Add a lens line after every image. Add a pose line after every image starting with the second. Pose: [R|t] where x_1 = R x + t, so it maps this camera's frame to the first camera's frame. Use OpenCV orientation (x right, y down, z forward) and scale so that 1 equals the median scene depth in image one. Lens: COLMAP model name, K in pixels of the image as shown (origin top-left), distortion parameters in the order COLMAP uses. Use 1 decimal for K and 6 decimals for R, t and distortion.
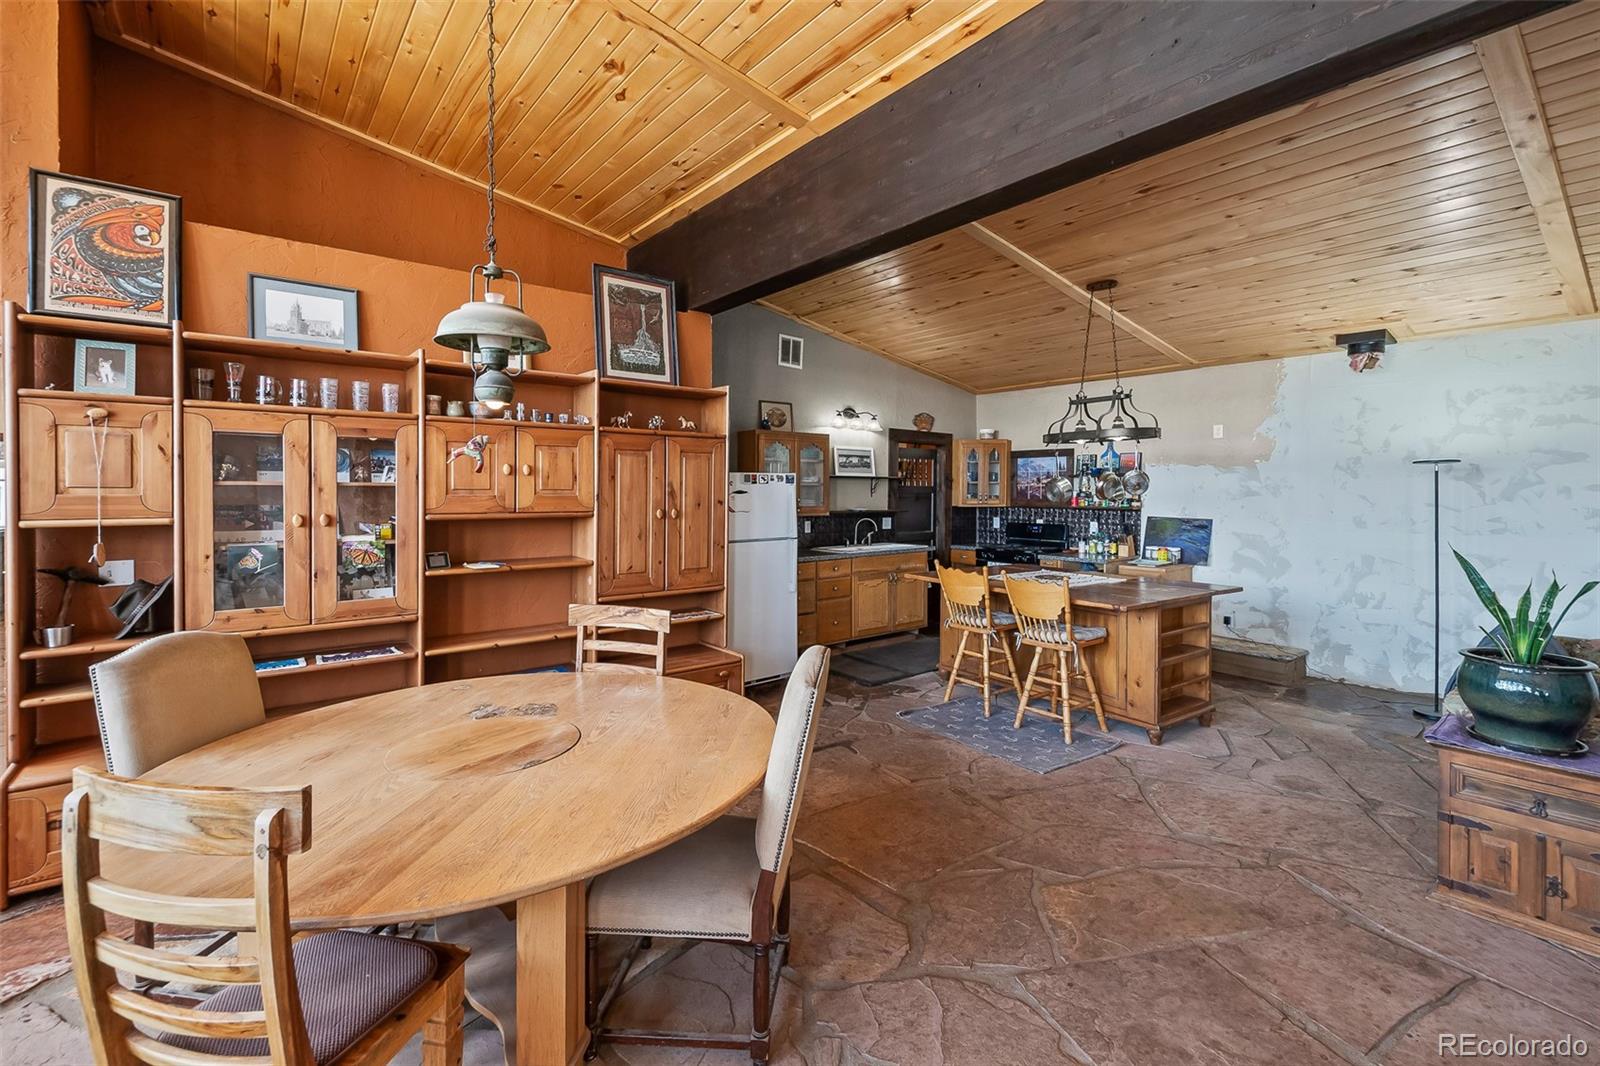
lens RADIAL K [[716.3, 0, 797.3], [0, 716.3, 494.7], [0, 0, 1]] dist [0.016949, -0.005217]
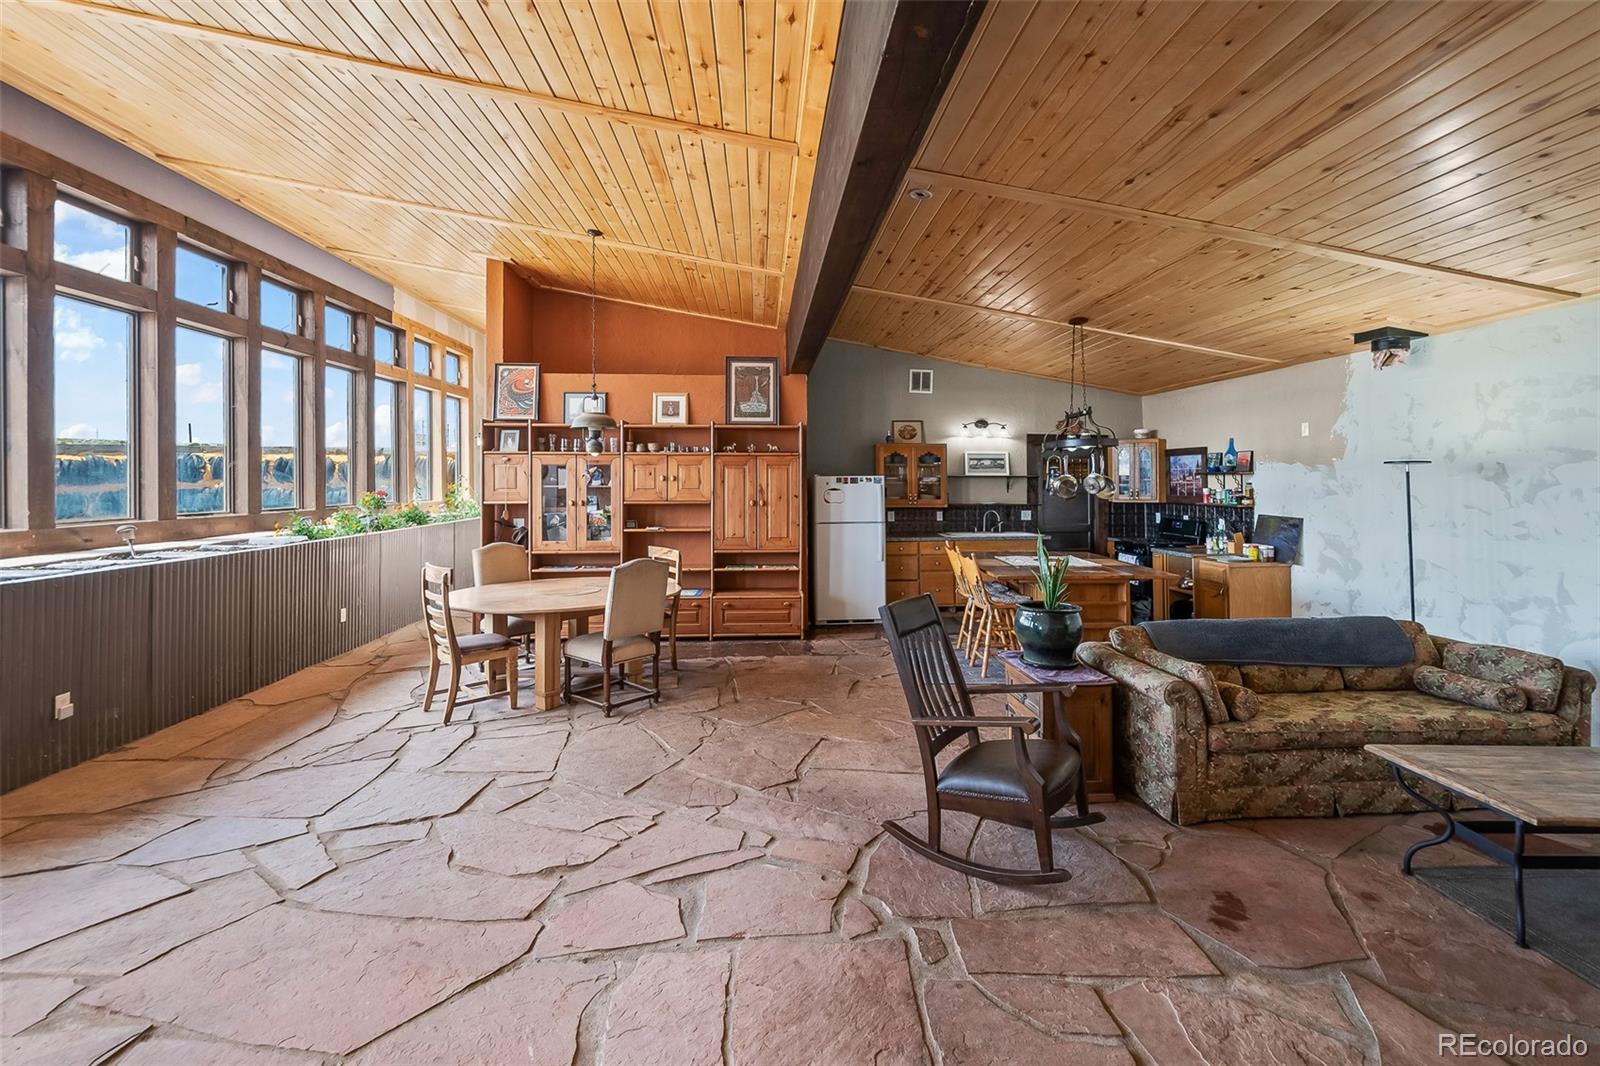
lens RADIAL K [[730.1, 0, 798.0], [0, 730.1, 465.4], [0, 0, 1]] dist [0.015726, -0.006894]
pose [[0.818516, -0.014554, -0.574299, 0.815418], [-0.001451, 0.999623, -0.027401, -0.013343], [0.574481, 0.023261, 0.818187, -0.308524]]
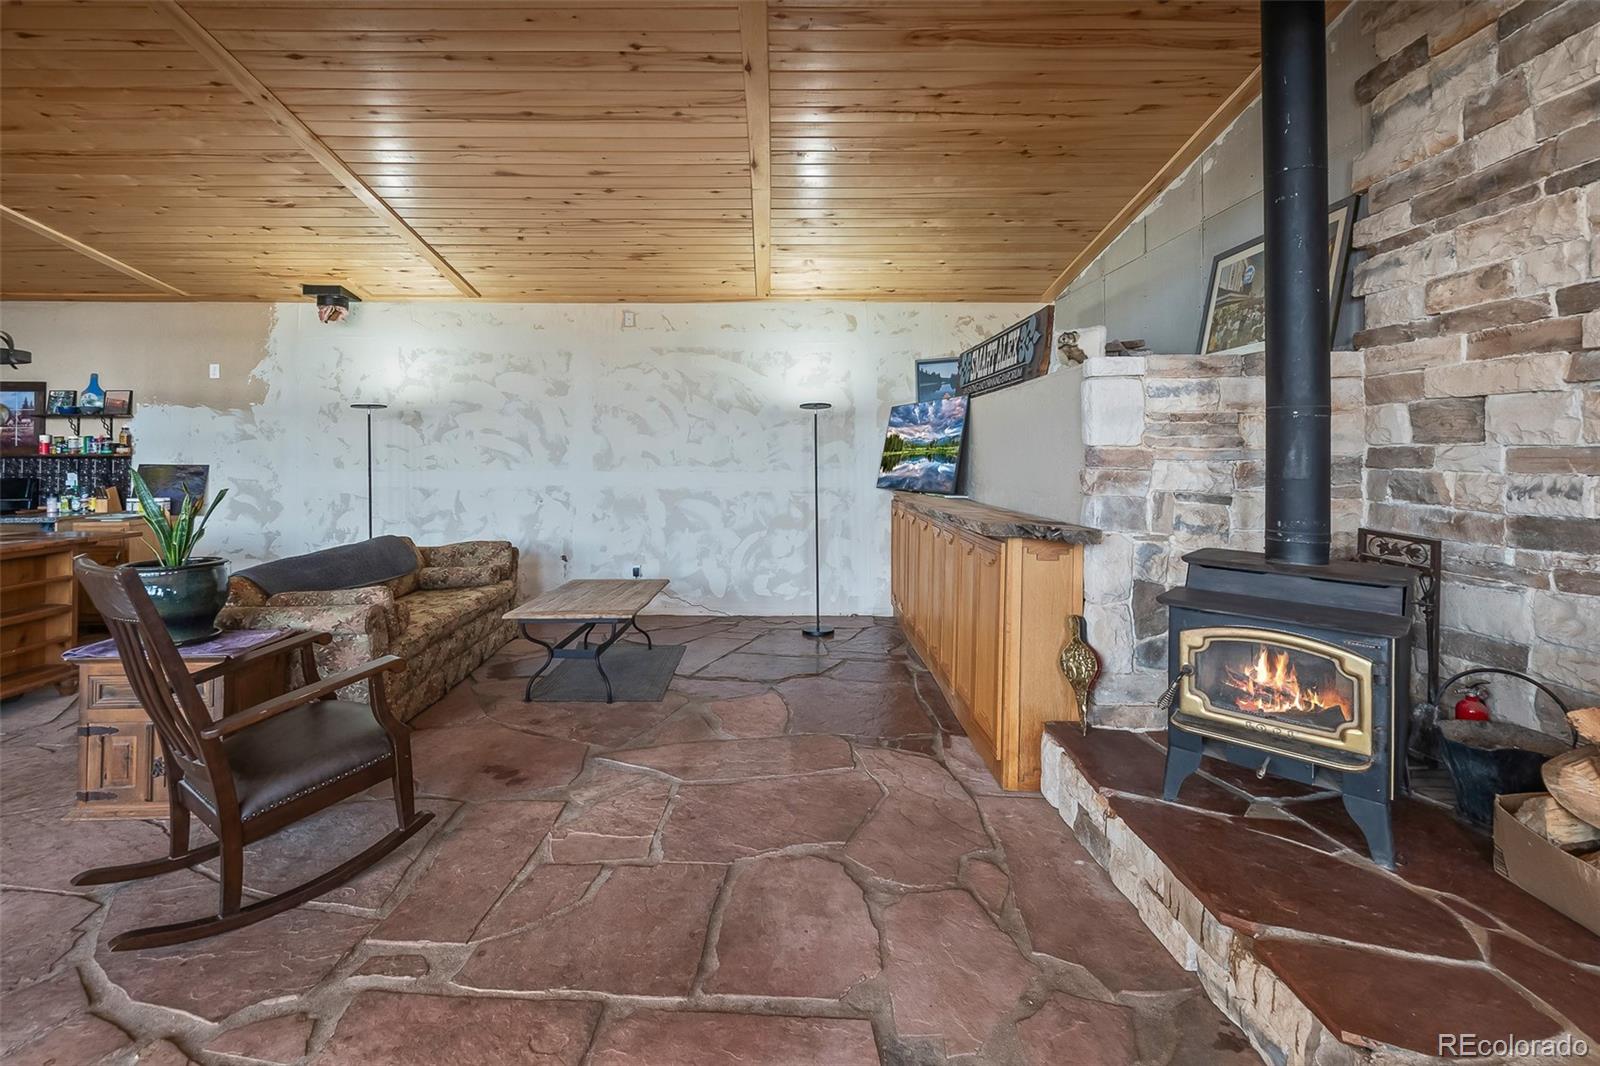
lens RADIAL K [[728.9, 0, 778.3], [0, 728.9, 436.4], [0, 0, 1]] dist [0.018097, -0.006531]
pose [[0.616368, 0.015729, 0.787301, 0.388848], [0.009331, 0.999584, -0.027275, 0.041503], [-0.787403, 0.024158, 0.615965, -0.231044]]
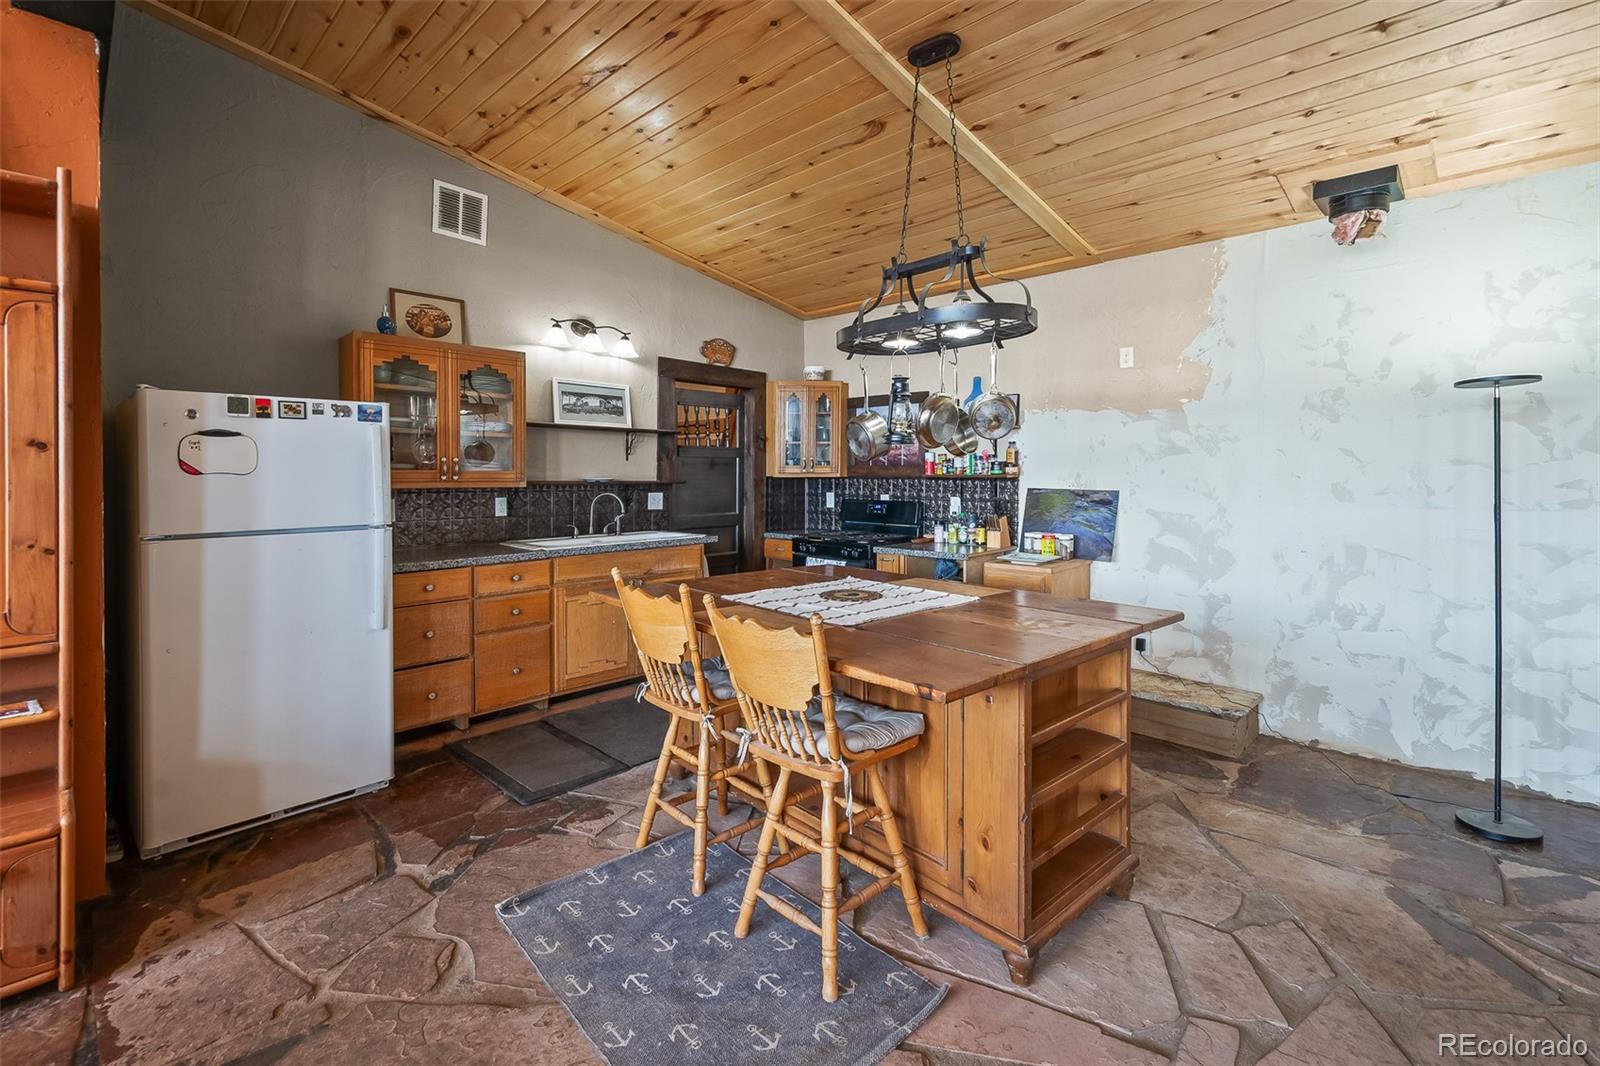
lens RADIAL K [[715.4, 0, 798.9], [0, 715.4, 488.0], [0, 0, 1]] dist [0.013986, -0.006440]
pose [[0.992324, -0.003100, 0.123628, 0.280892], [0.001481, 0.999912, 0.013183, 0.031142], [-0.123658, -0.012899, 0.992241, 0.529237]]
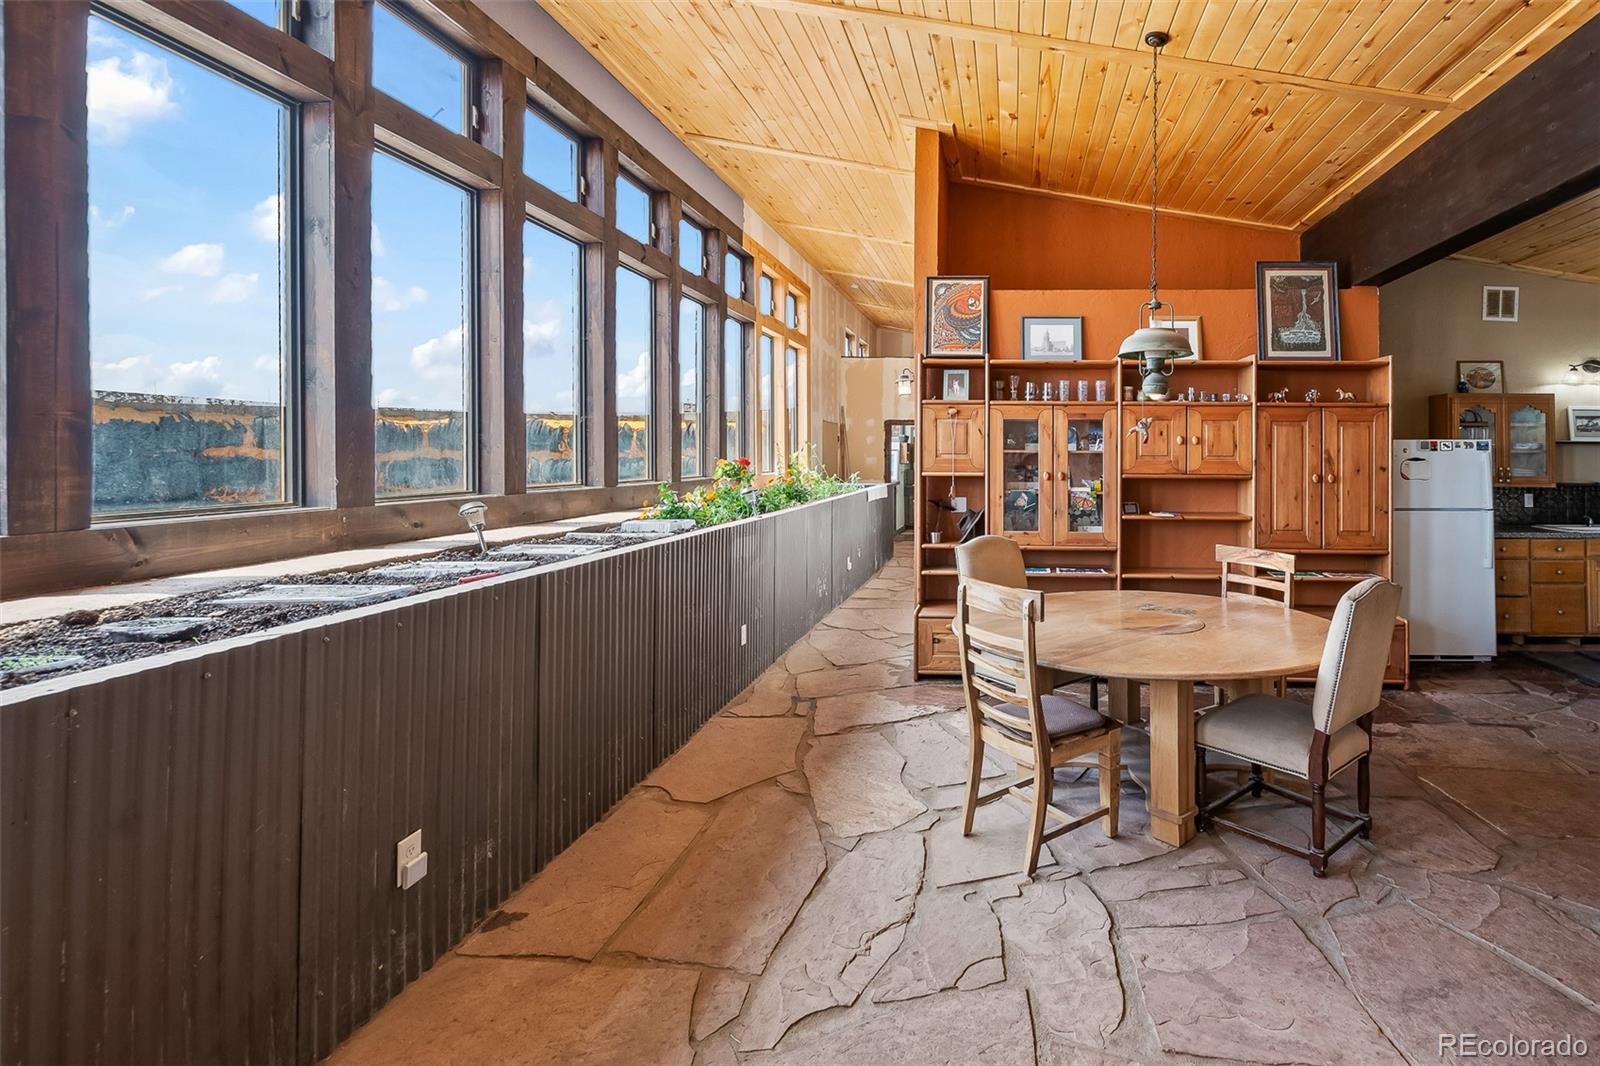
lens RADIAL K [[765.3, 0, 968.8], [0, 765.3, 446.2], [0, 0, 1]] dist [0.007155, -0.000226]
pose [[0.754593, -0.007385, -0.656152, 0.167767], [-0.008046, 0.999757, -0.020505, 0.005419], [0.656144, 0.020752, 0.754351, -0.224007]]
